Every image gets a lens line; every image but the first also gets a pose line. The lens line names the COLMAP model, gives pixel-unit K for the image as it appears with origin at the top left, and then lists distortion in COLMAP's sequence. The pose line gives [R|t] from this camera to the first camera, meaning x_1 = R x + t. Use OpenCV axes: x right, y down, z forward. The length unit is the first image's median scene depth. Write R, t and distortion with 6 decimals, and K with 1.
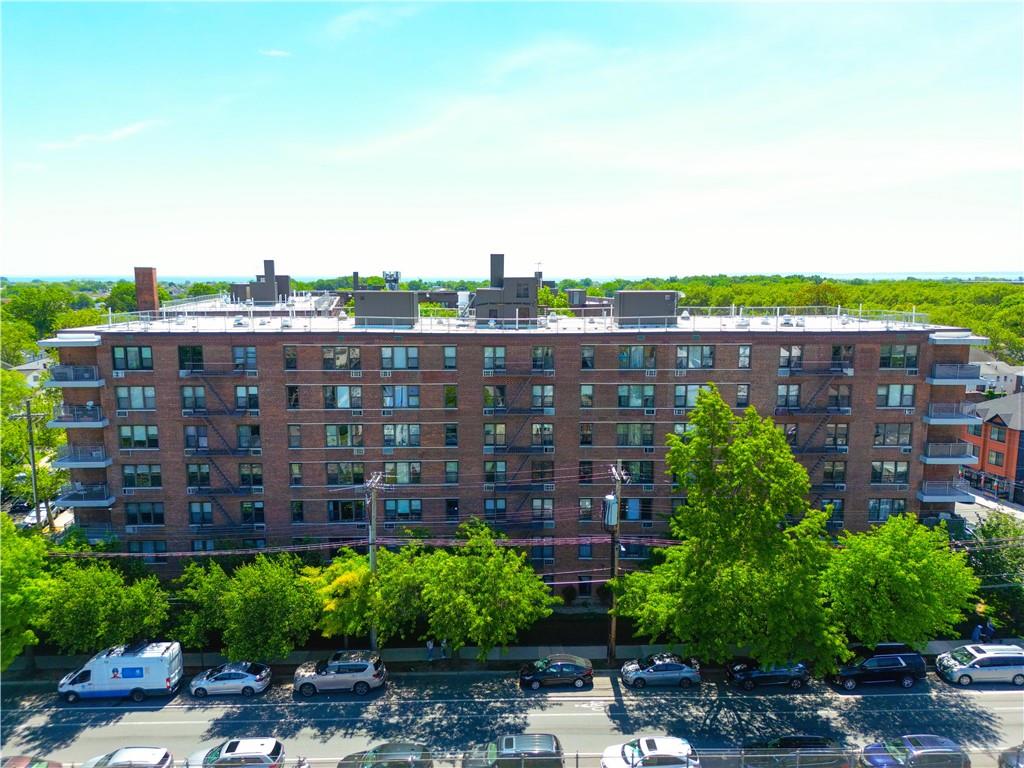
lens RADIAL K [[701.0, 0, 512.0], [0, 701.0, 384.0], [0, 0, 1]] dist [0.085243, -0.081124]
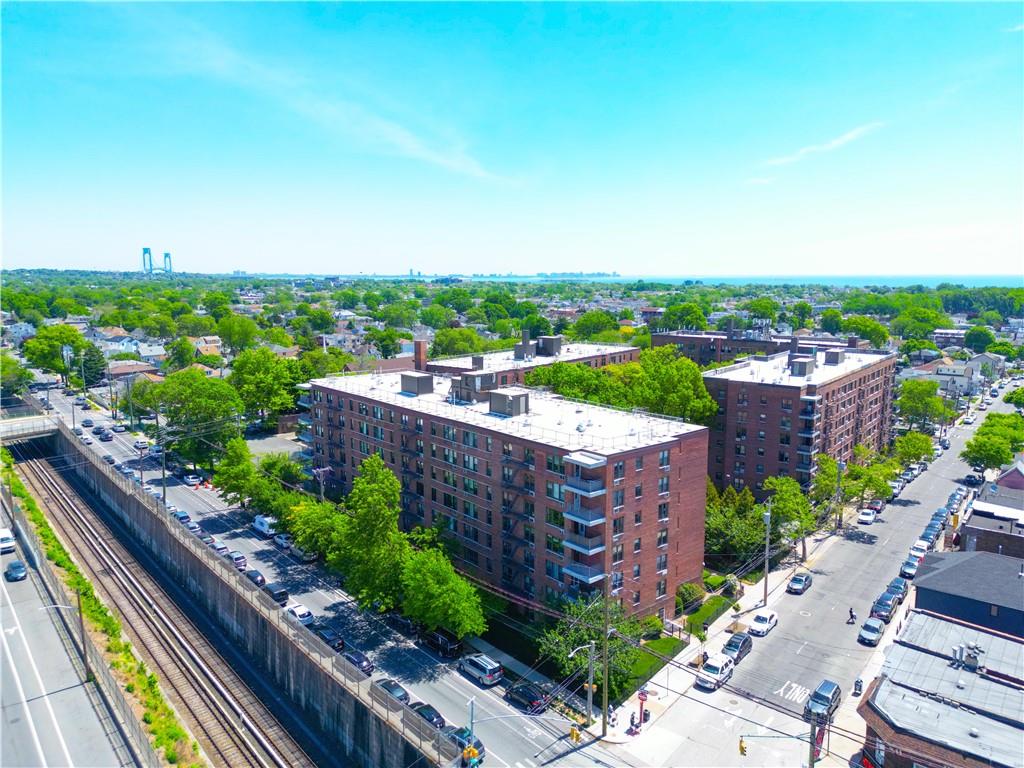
lens RADIAL K [[701.0, 0, 512.0], [0, 701.0, 384.0], [0, 0, 1]] dist [0.085243, -0.081124]
pose [[0.641954, 0.115366, -0.758015, 1.920829], [-0.109732, 0.992262, 0.058087, -0.337412], [0.758851, 0.045890, 0.649646, 0.022043]]
